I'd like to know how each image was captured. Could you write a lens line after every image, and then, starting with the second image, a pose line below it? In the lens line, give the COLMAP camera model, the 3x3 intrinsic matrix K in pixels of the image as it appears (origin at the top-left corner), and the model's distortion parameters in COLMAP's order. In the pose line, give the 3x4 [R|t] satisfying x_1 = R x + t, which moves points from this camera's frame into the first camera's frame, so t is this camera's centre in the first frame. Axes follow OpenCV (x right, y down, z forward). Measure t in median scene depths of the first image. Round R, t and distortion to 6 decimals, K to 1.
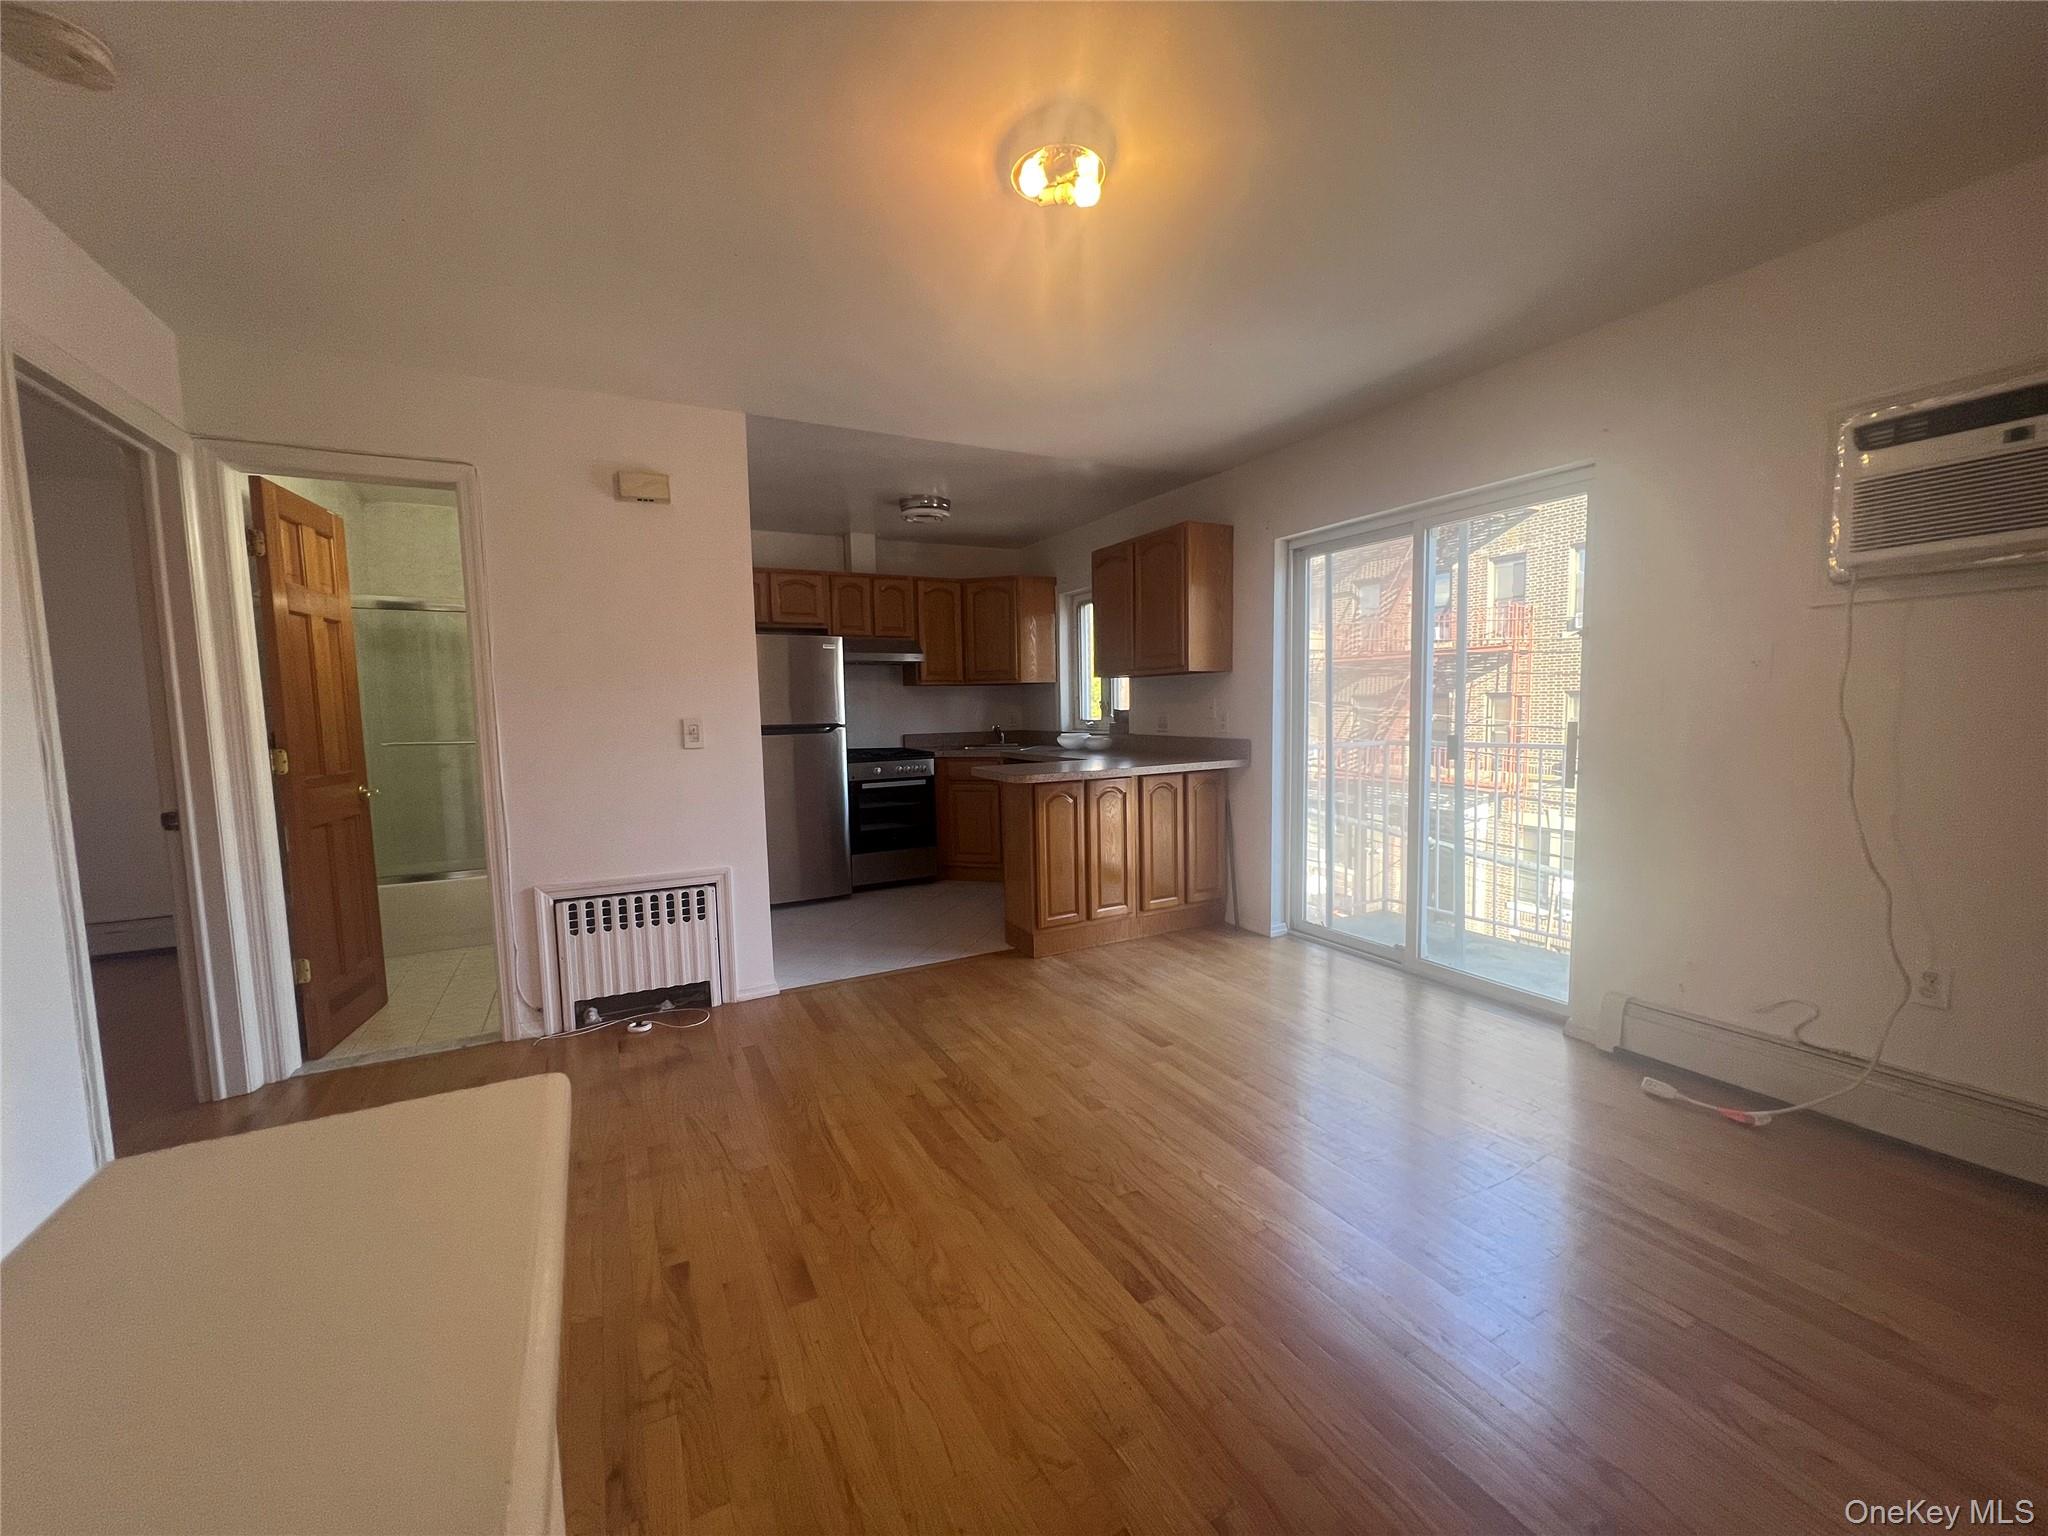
lens RADIAL K [[816.1, 0, 1023.8], [0, 816.1, 768.3], [0, 0, 1]] dist [-0.002827, -0.000150]
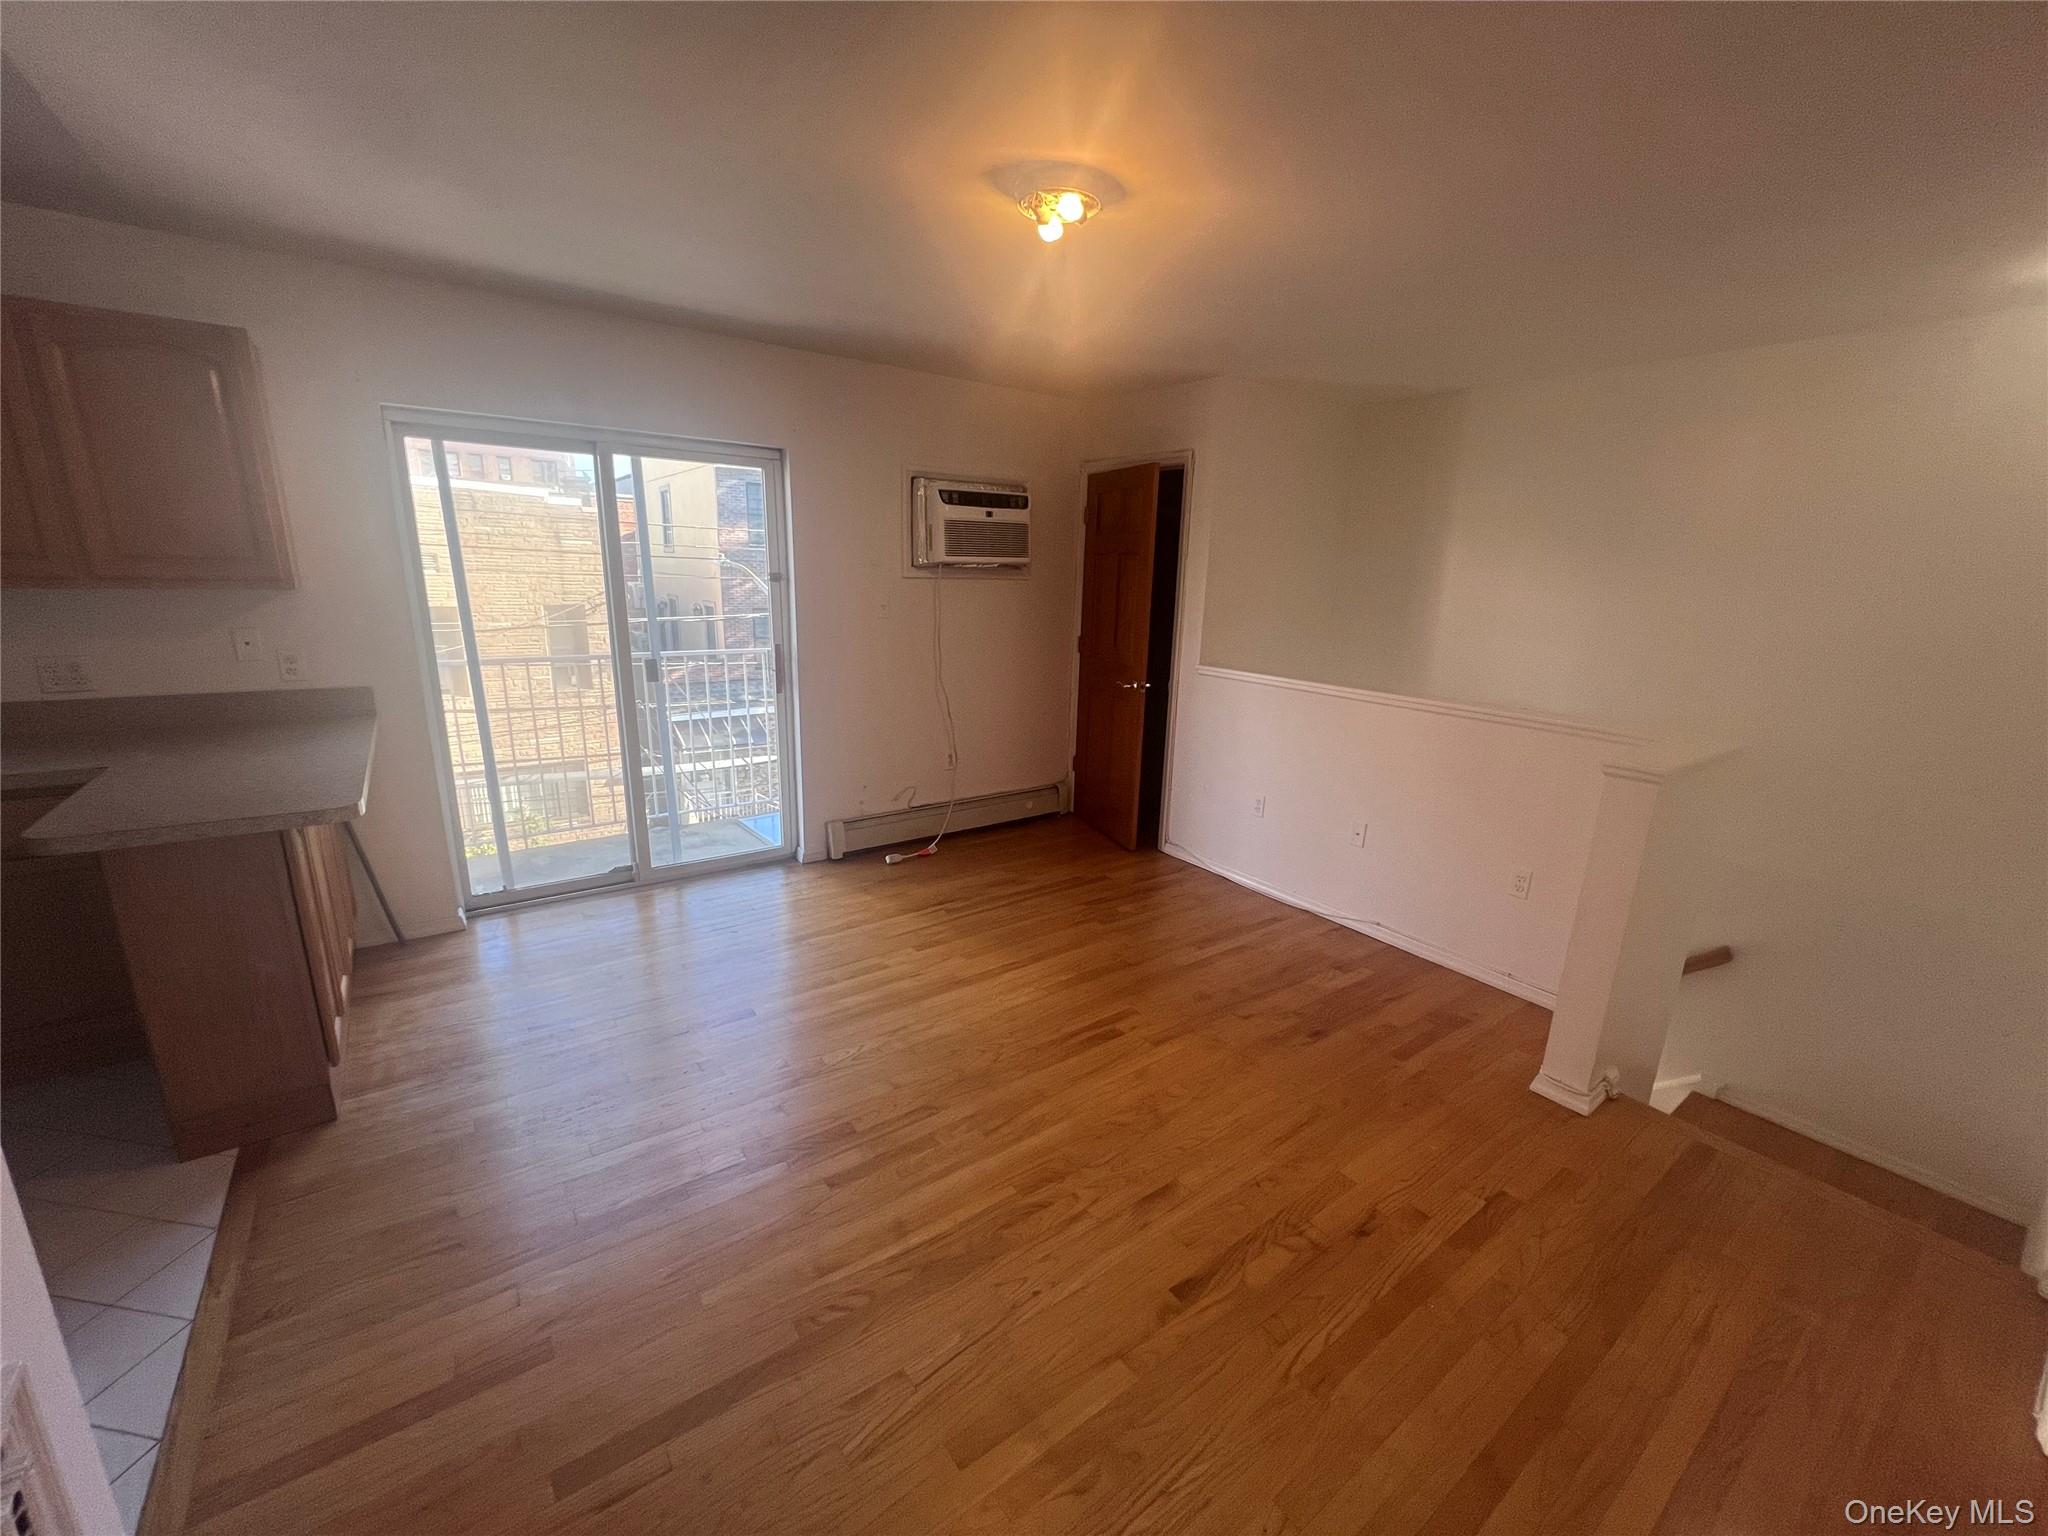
lens RADIAL K [[816.1, 0, 1023.7], [0, 816.1, 785.6], [0, 0, 1]] dist [-0.002827, -0.000150]
pose [[-0.146754, -0.242649, 0.958950, -0.690500], [0.050270, 0.966364, 0.252219, -0.140626], [-0.987895, 0.085220, -0.129620, 0.728718]]
